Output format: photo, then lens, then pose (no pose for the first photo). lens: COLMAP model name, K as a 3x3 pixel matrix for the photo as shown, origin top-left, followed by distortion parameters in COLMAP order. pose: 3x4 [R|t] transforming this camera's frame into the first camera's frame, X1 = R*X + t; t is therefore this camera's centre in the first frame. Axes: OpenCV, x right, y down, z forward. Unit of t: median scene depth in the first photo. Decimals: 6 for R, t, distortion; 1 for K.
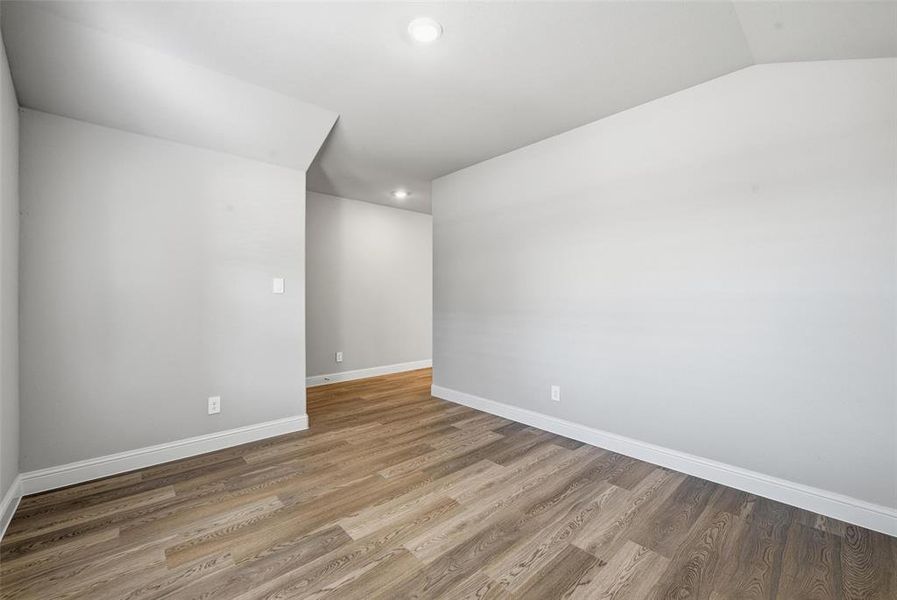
lens RADIAL K [[360.6, 0, 454.3], [0, 360.6, 300.3], [0, 0, 1]] dist [-0.007711, -0.000508]
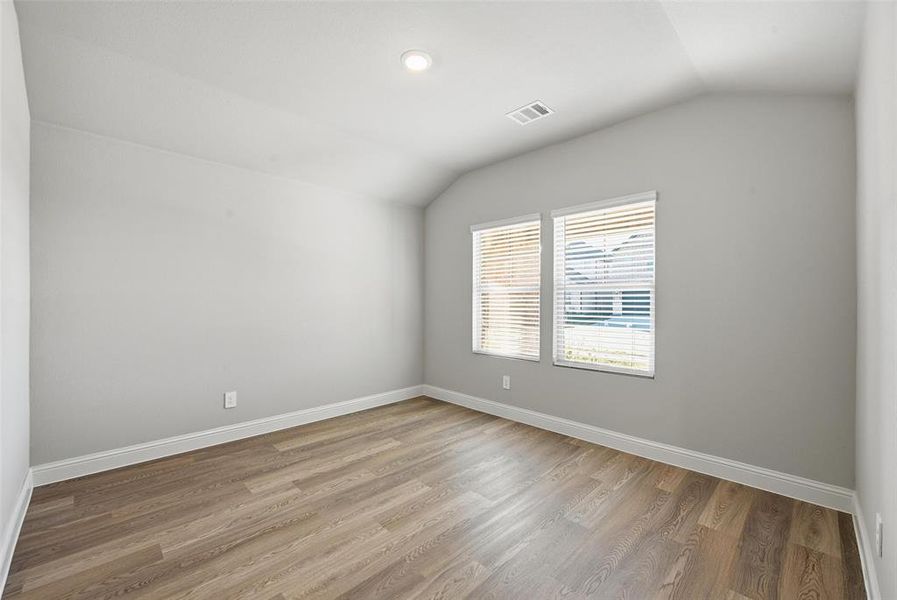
lens RADIAL K [[360.6, 0, 454.3], [0, 360.6, 300.3], [0, 0, 1]] dist [-0.007711, -0.000508]
pose [[-0.998988, -0.000081, -0.044973, -0.133311], [-0.000486, 0.999959, 0.008989, -0.017843], [0.044971, 0.009002, -0.998948, 1.884240]]
